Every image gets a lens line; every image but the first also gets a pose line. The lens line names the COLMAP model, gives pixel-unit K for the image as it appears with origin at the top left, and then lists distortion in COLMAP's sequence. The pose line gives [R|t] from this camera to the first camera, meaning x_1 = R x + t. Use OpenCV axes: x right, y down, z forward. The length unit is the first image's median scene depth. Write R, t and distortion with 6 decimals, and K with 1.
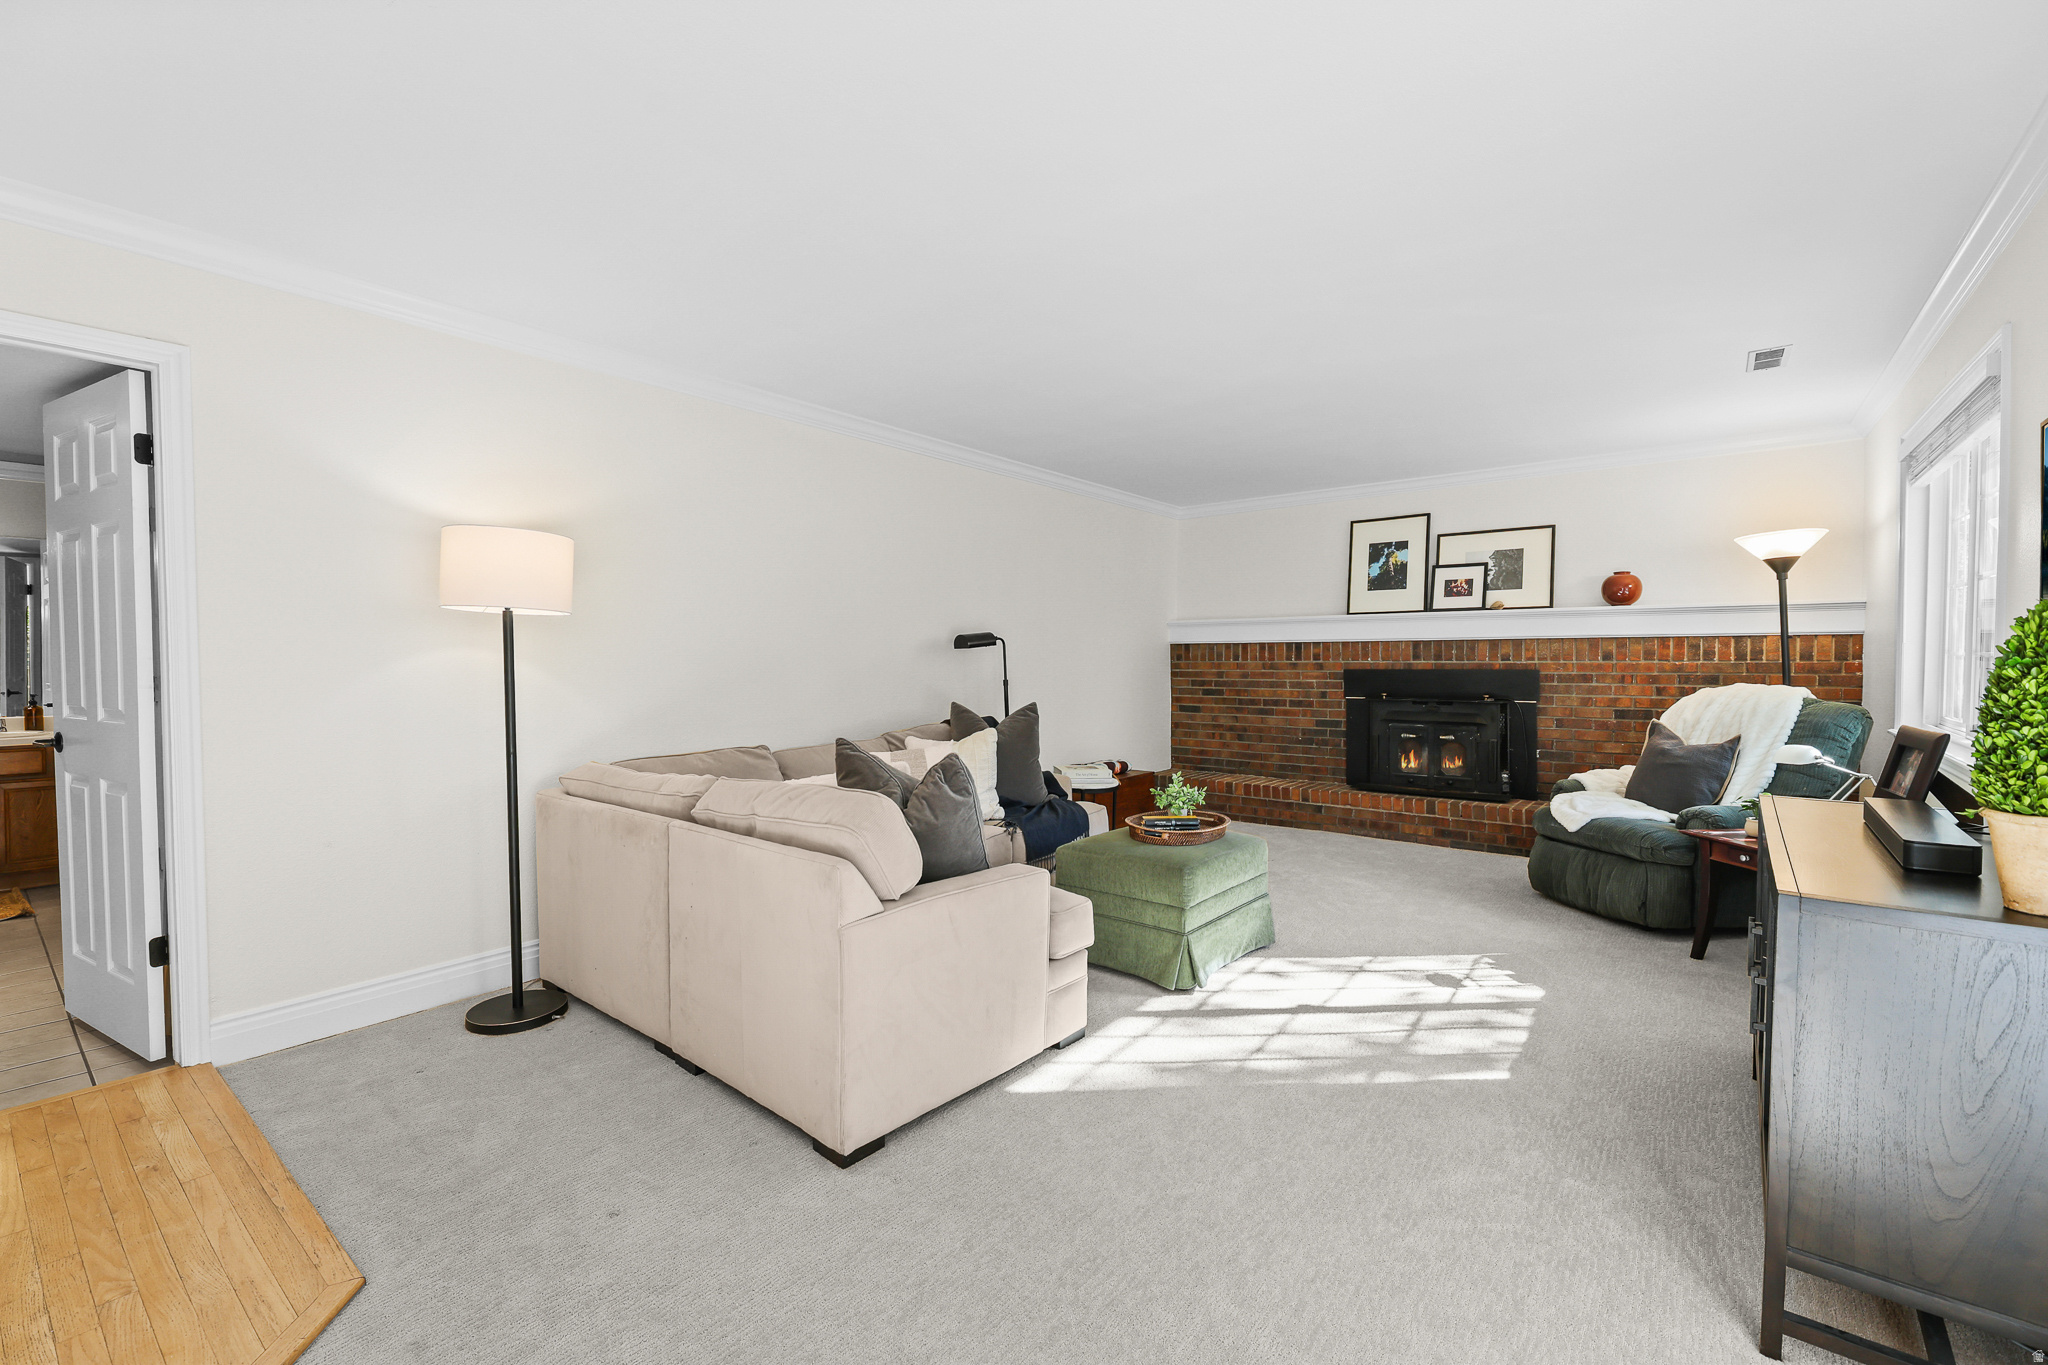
lens RADIAL K [[841.8, 0, 1024.0], [0, 841.8, 682.5], [0, 0, 1]] dist [0.001172, -0.003967]
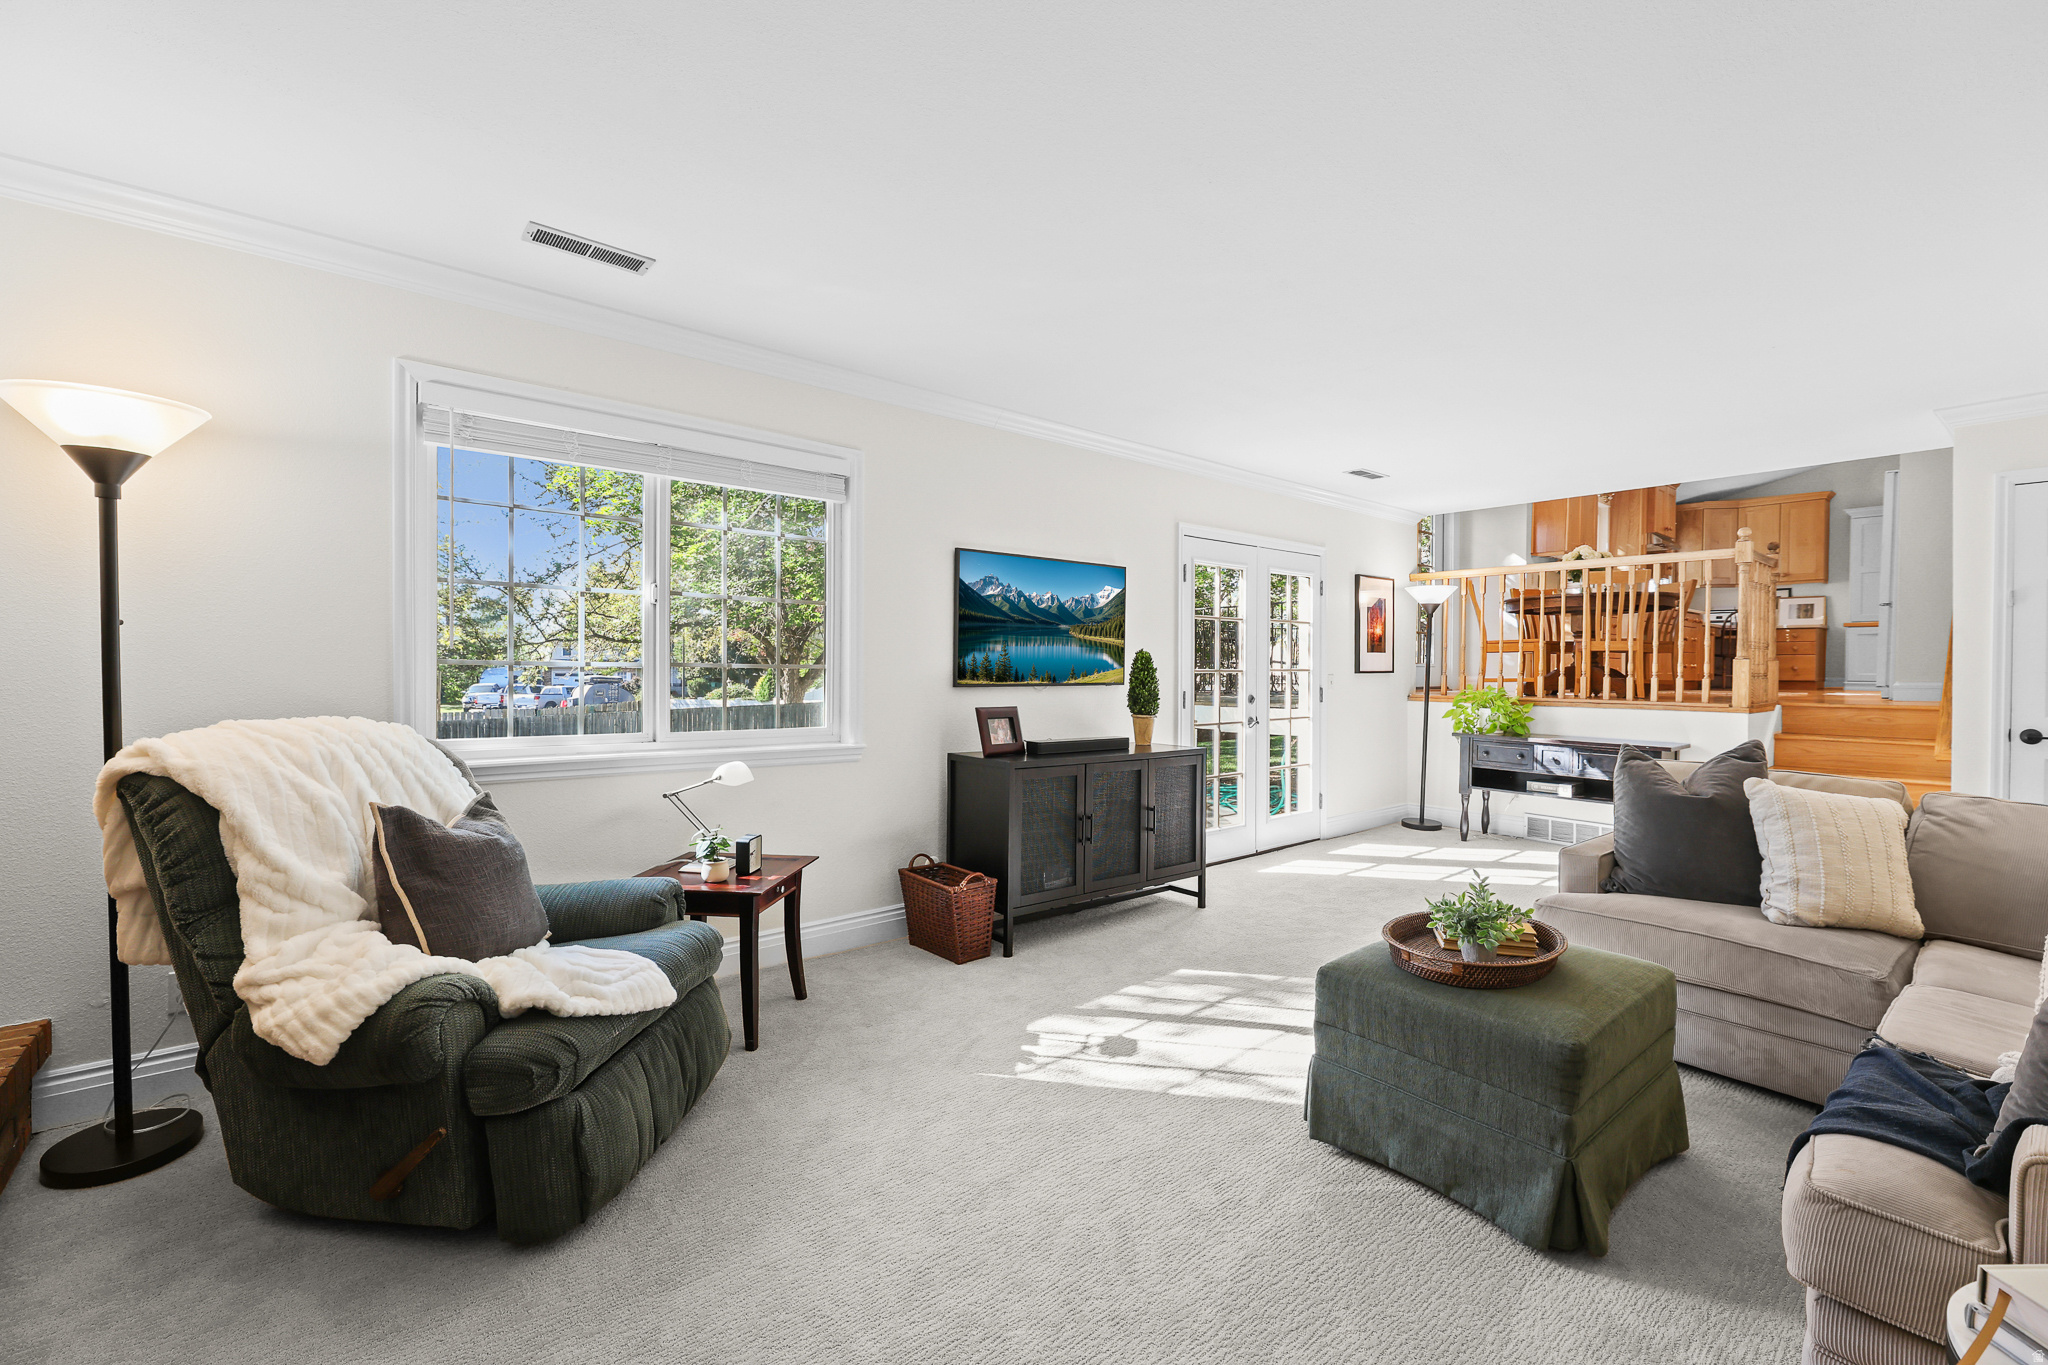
lens RADIAL K [[874.3, 0, 1031.0], [0, 874.3, 679.7], [0, 0, 1]] dist [0.000477, 0.000179]
pose [[-0.982848, -0.005888, 0.184326, 0.328416], [0.003080, 0.998827, 0.048326, -0.044075], [-0.184394, 0.048065, -0.981676, 1.435256]]
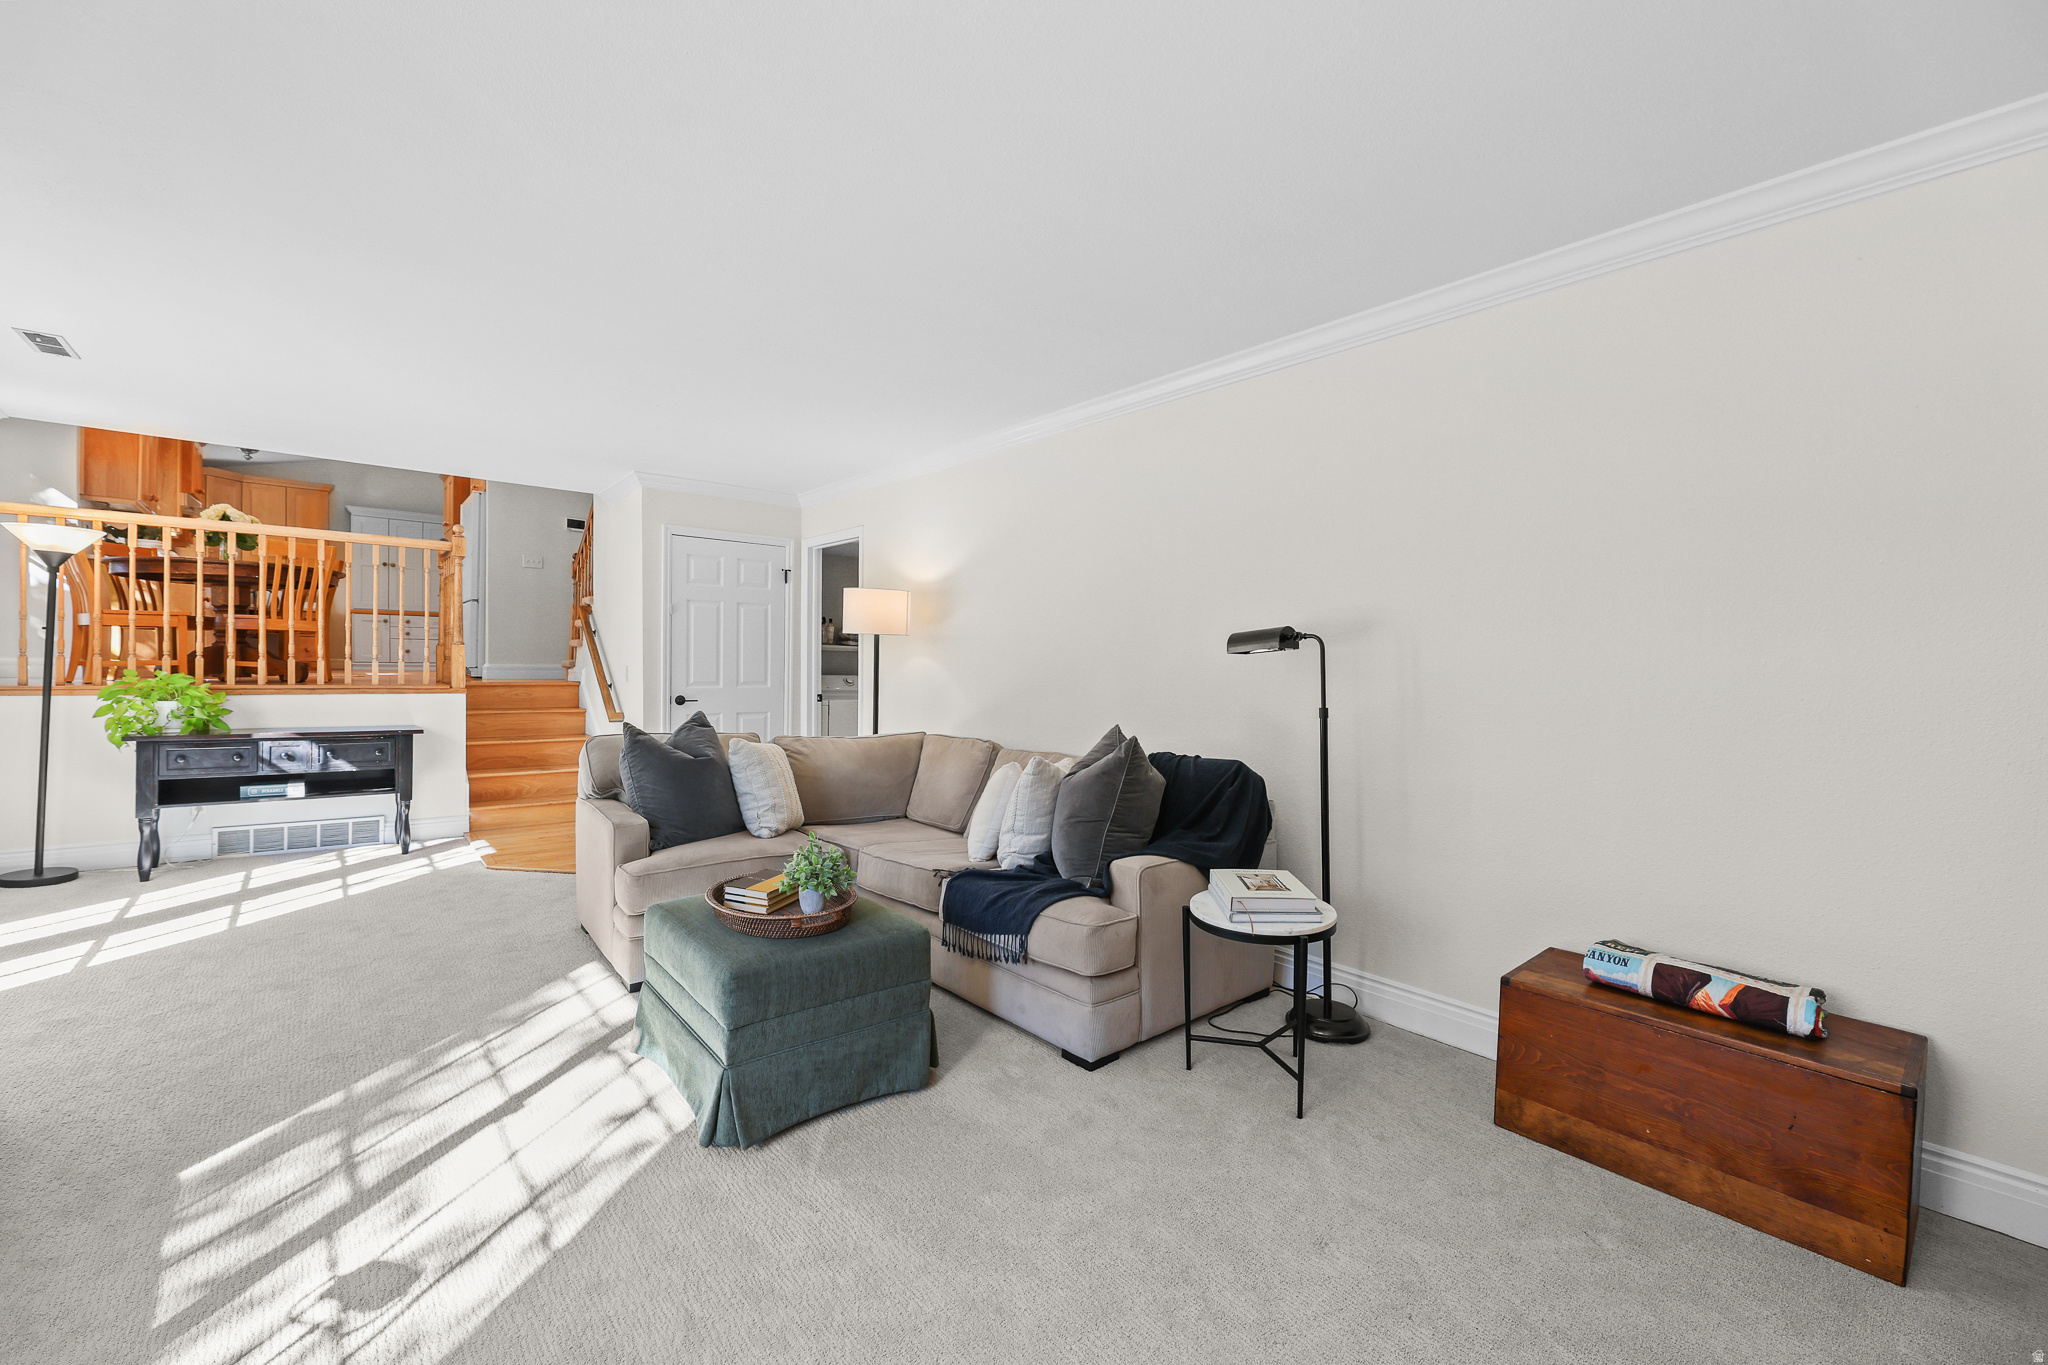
lens RADIAL K [[830.5, 0, 1037.4], [0, 830.5, 678.8], [0, 0, 1]] dist [0.000674, -0.000148]
pose [[-0.177286, 0.016216, -0.984026, 0.707032], [-0.050598, 0.998392, 0.025569, -0.033971], [0.982858, 0.054322, -0.176180, 1.126958]]
